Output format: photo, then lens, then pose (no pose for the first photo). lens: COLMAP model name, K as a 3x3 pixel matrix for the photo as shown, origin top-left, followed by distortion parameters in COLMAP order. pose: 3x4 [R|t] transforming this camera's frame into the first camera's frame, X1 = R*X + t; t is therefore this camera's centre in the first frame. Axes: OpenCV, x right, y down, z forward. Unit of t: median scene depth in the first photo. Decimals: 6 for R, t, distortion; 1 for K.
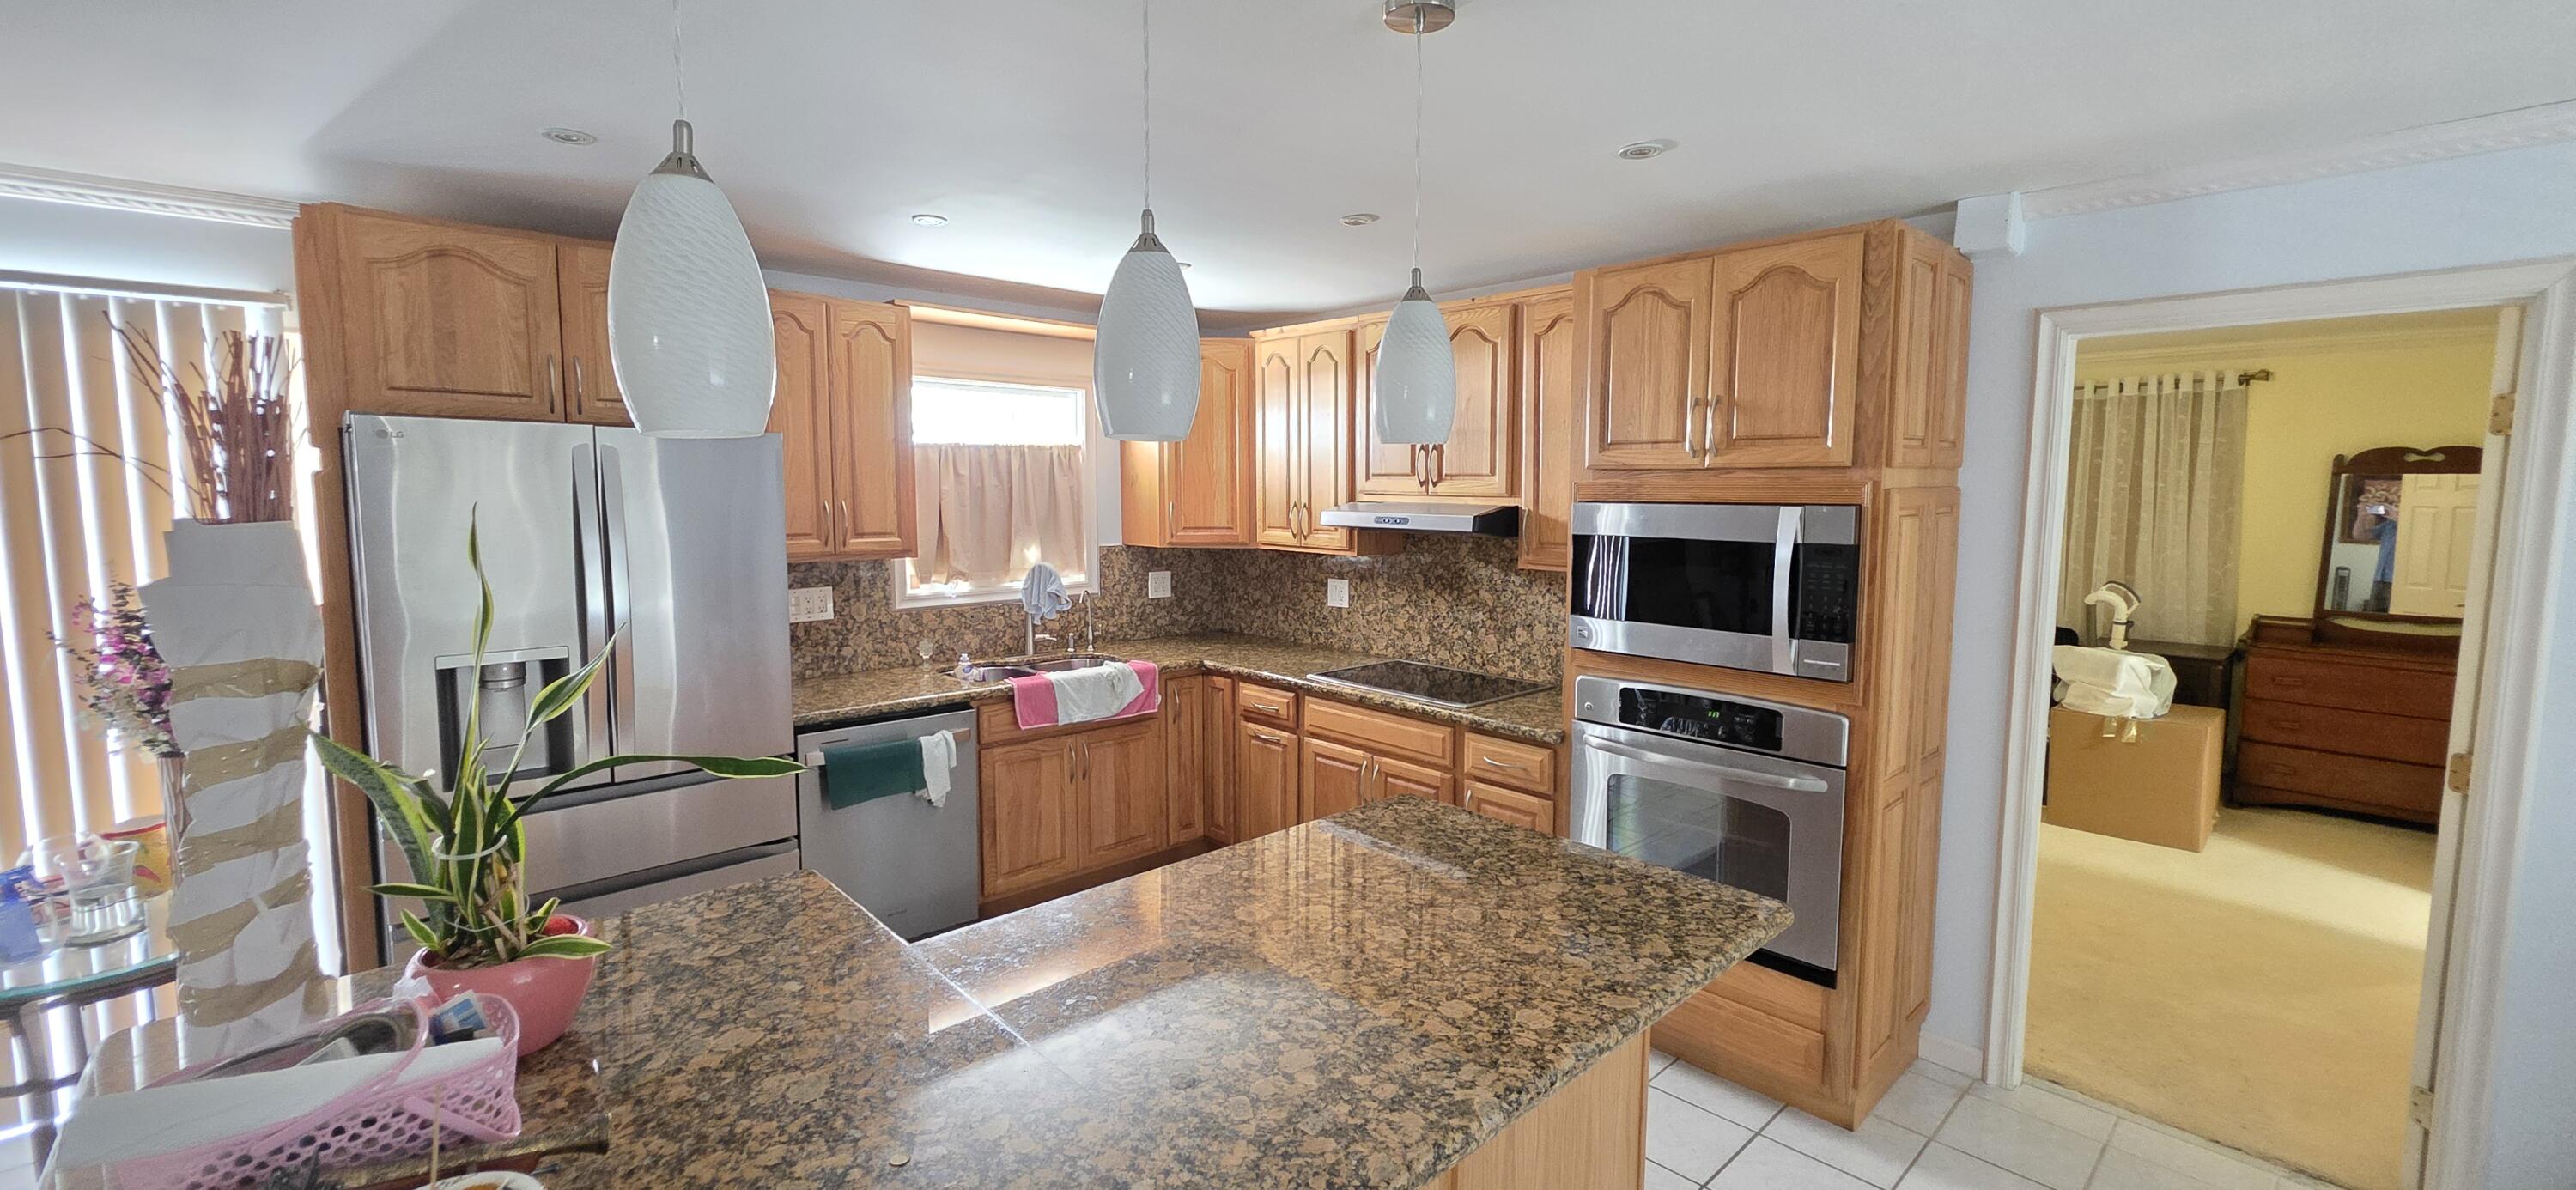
lens RADIAL K [[1032.1, 0, 1284.5], [0, 1032.1, 586.4], [0, 0, 1]] dist [0.002814, -0.000192]
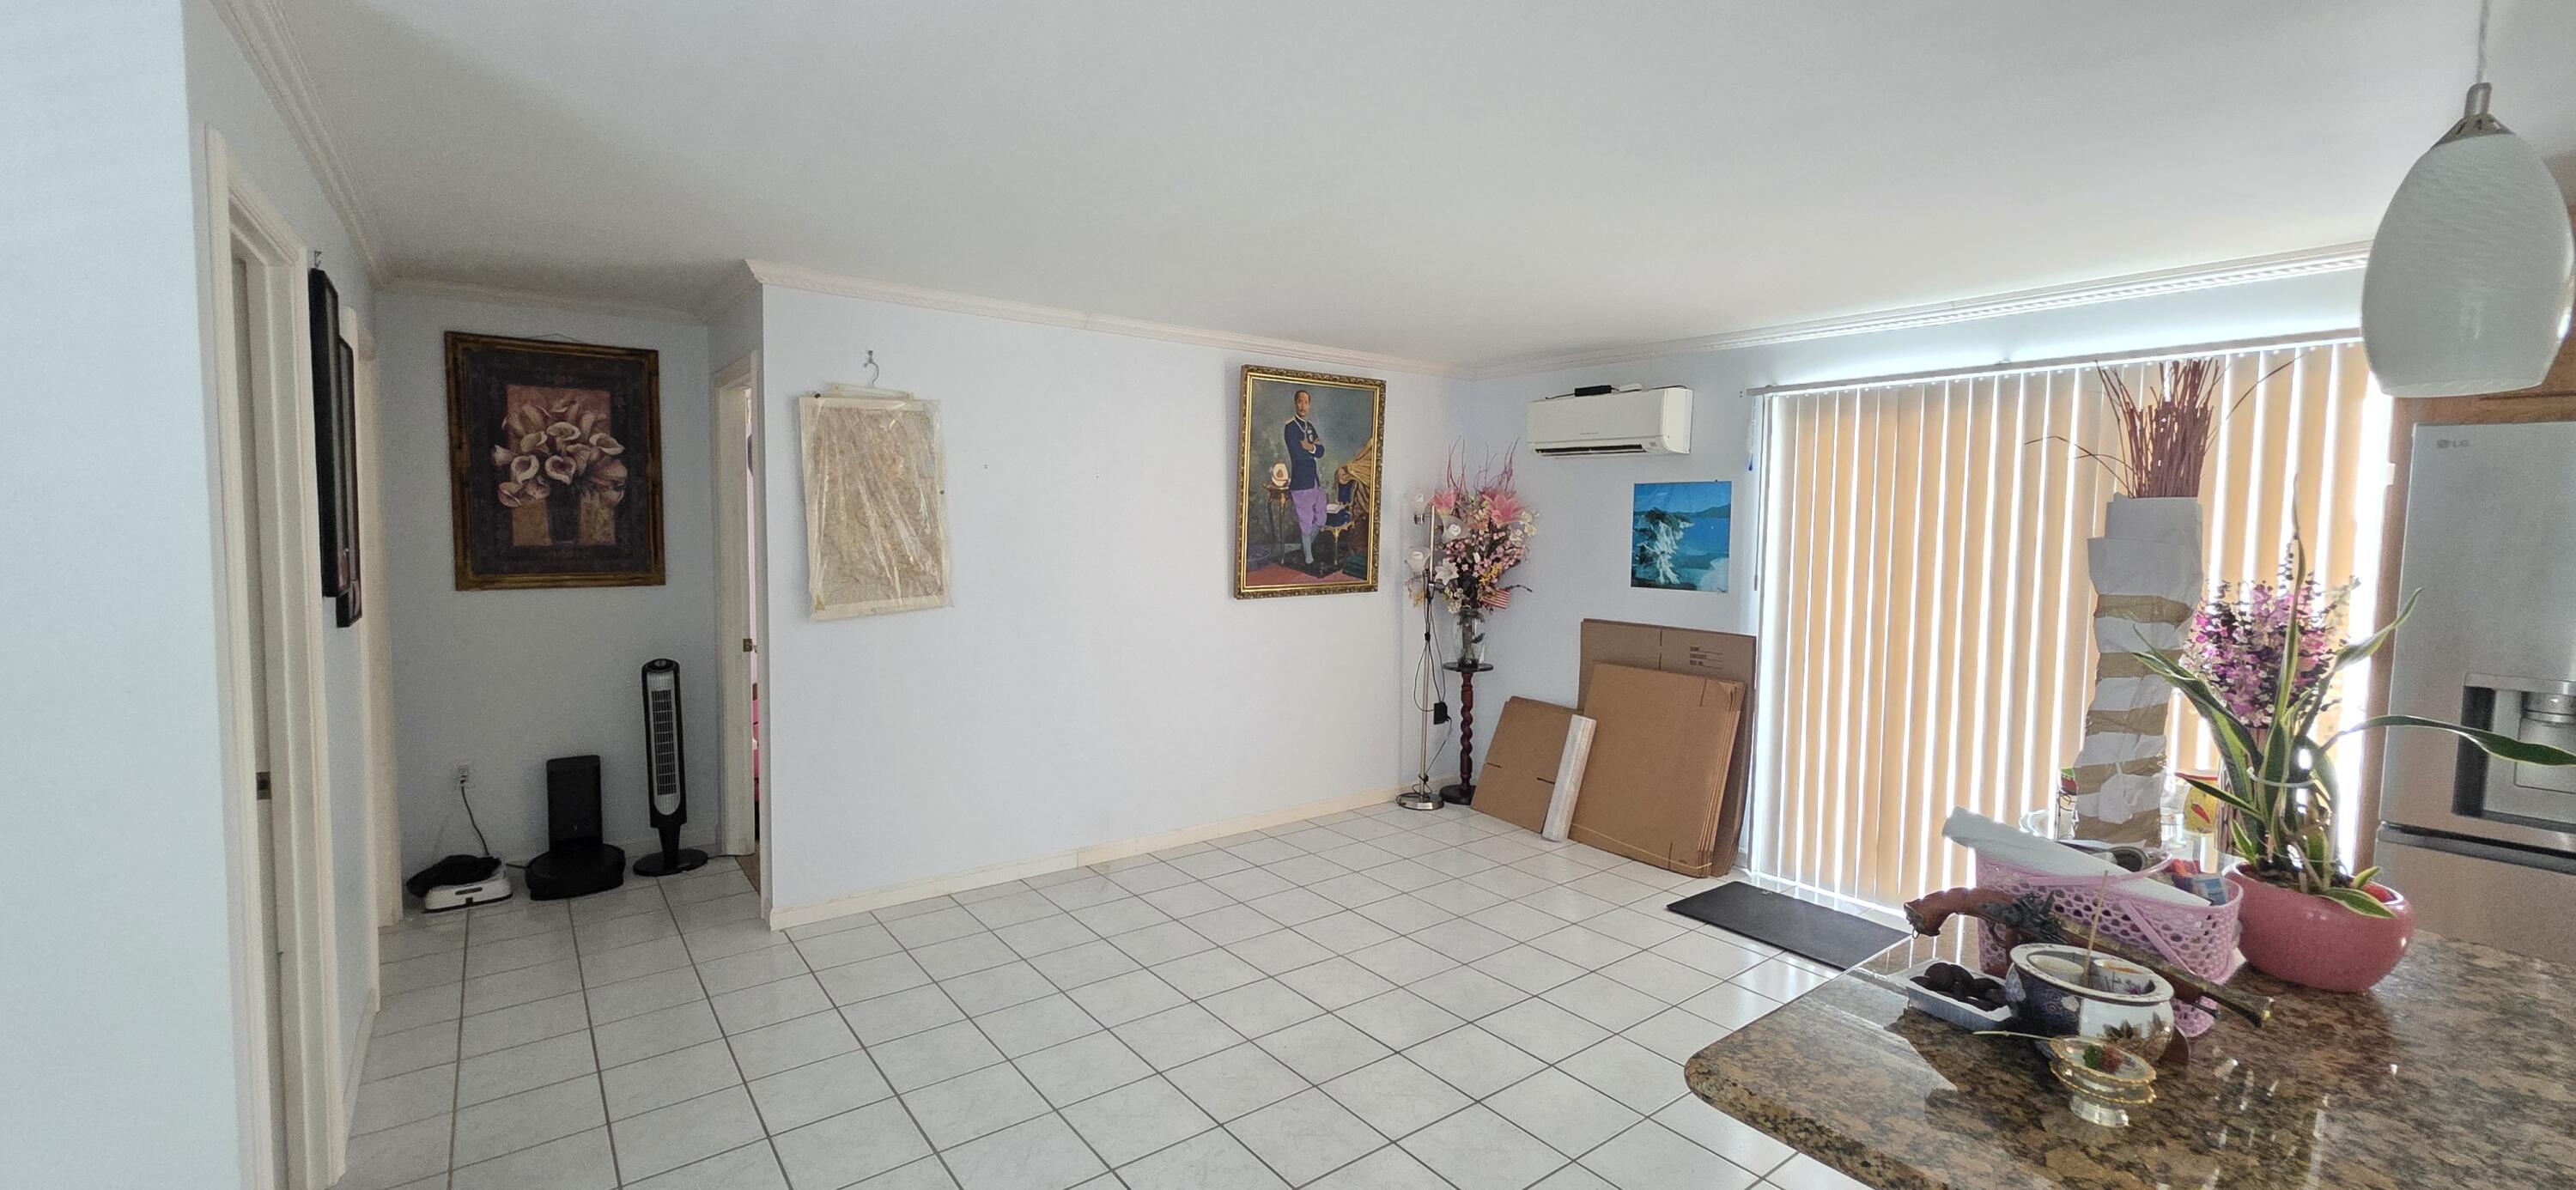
lens RADIAL K [[1032.1, 0, 1294.3], [0, 1032.1, 590.4], [0, 0, 1]] dist [0.002814, -0.000192]
pose [[-0.090895, 0.064657, -0.993759, 0.165306], [-0.111170, 0.990994, 0.074645, 0.030068], [0.989636, 0.117261, -0.082889, -0.006610]]
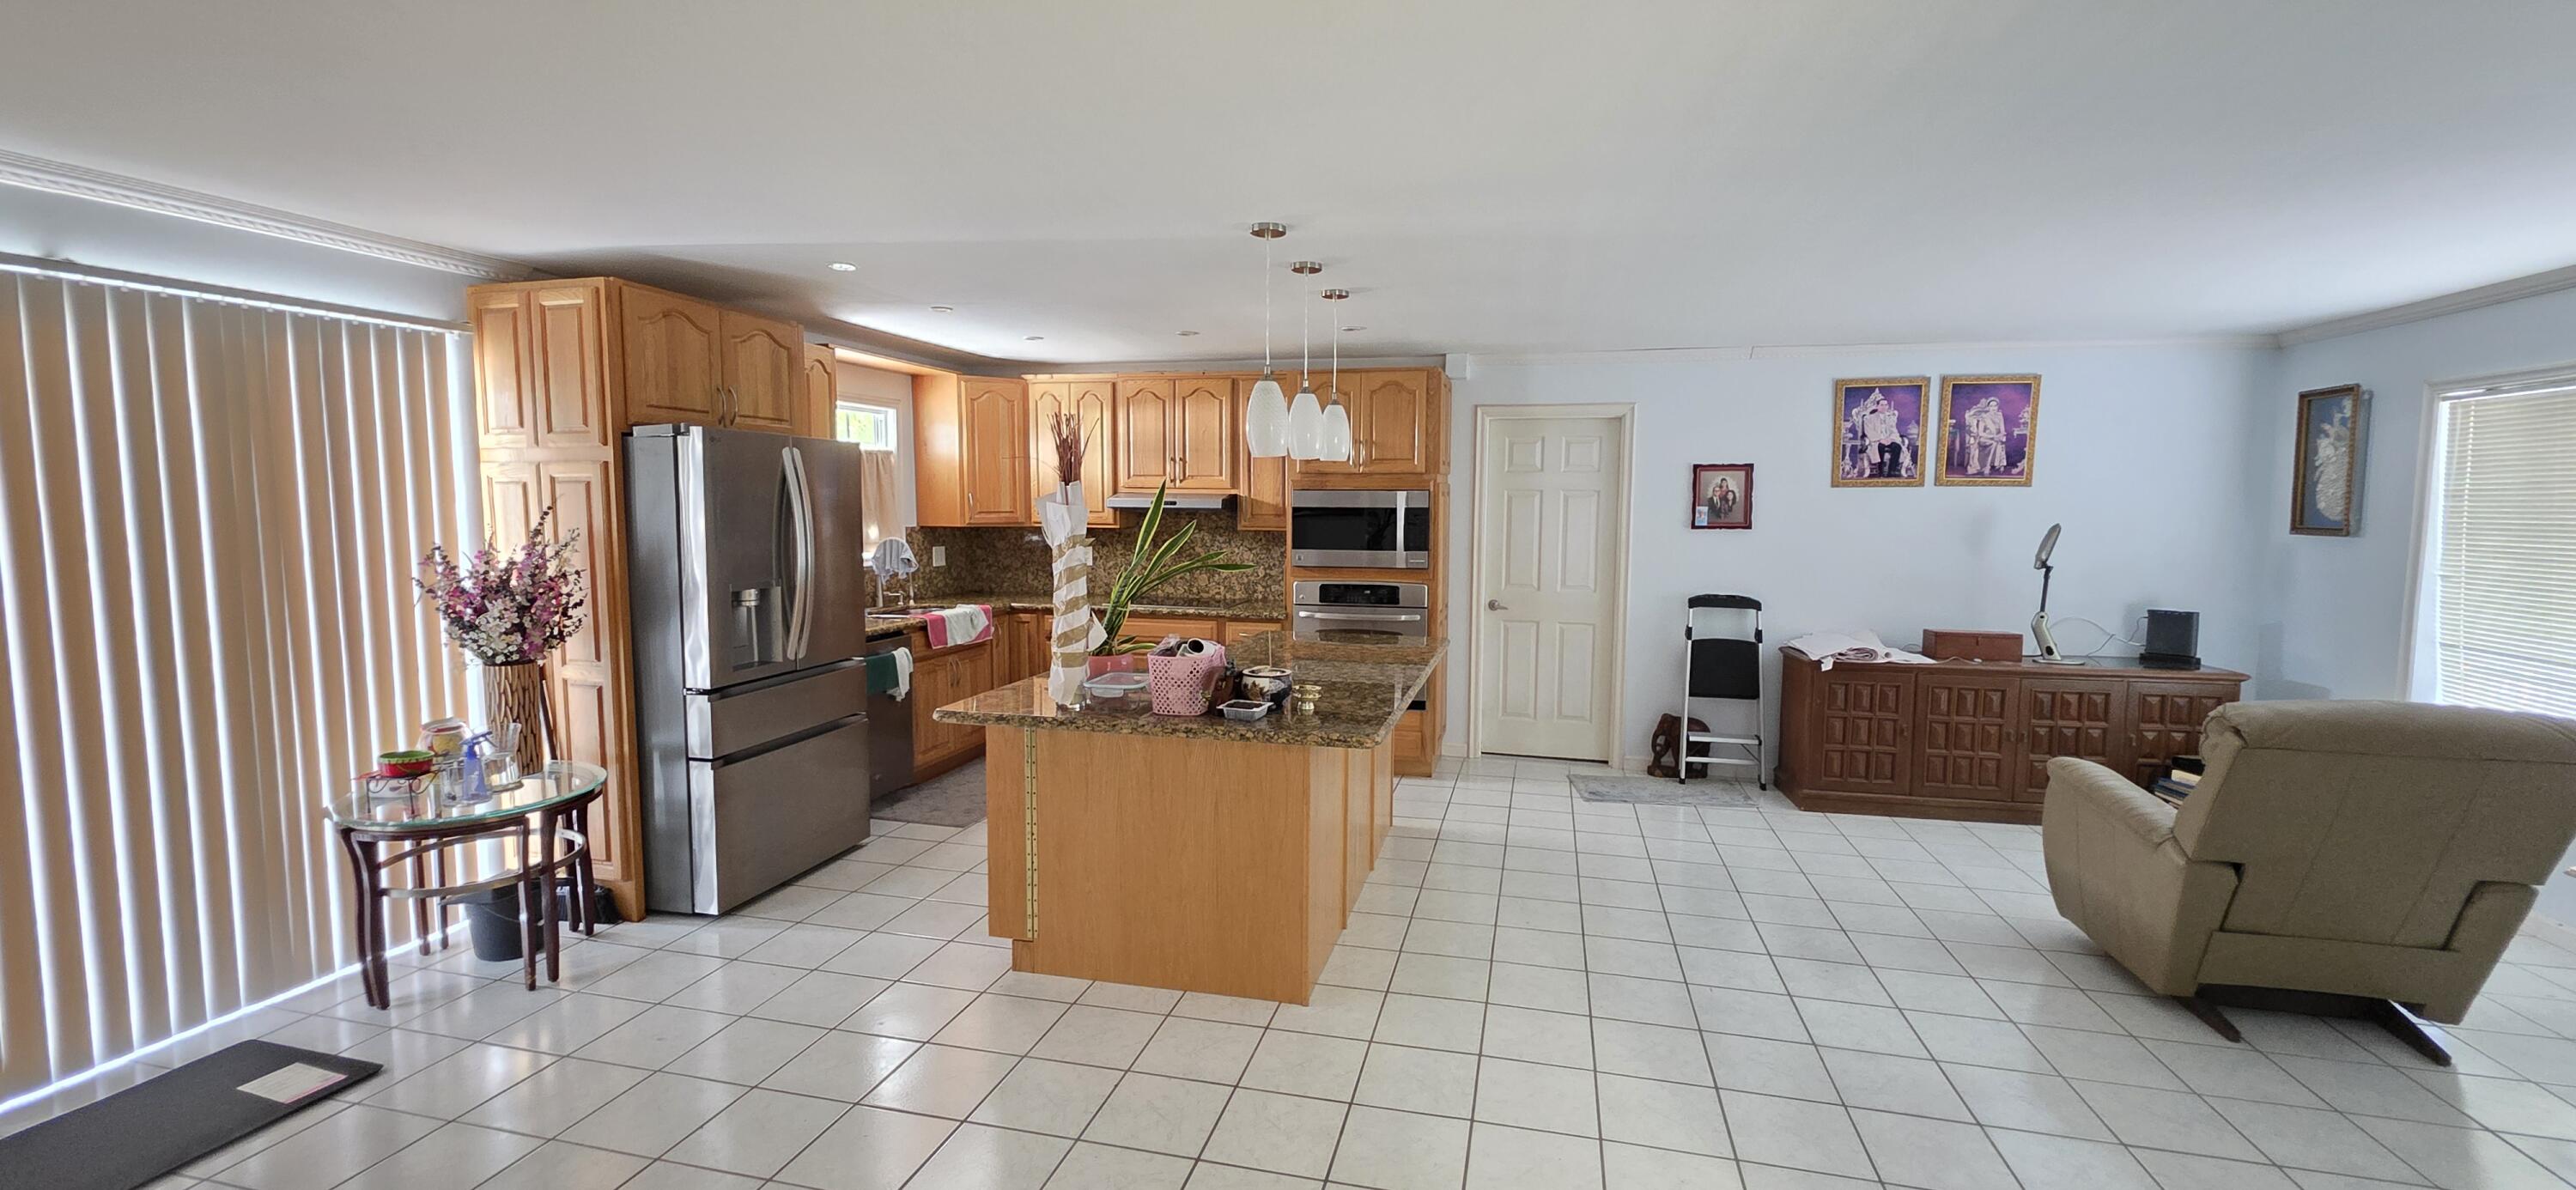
lens RADIAL K [[1032.1, 0, 1283.2], [0, 1032.1, 587.5], [0, 0, 1]] dist [0.002814, -0.000192]
pose [[0.839603, -0.046211, 0.541232, -0.681393], [0.049753, 0.998729, 0.008092, 0.072149], [-0.540917, 0.020134, 0.840835, -0.523435]]
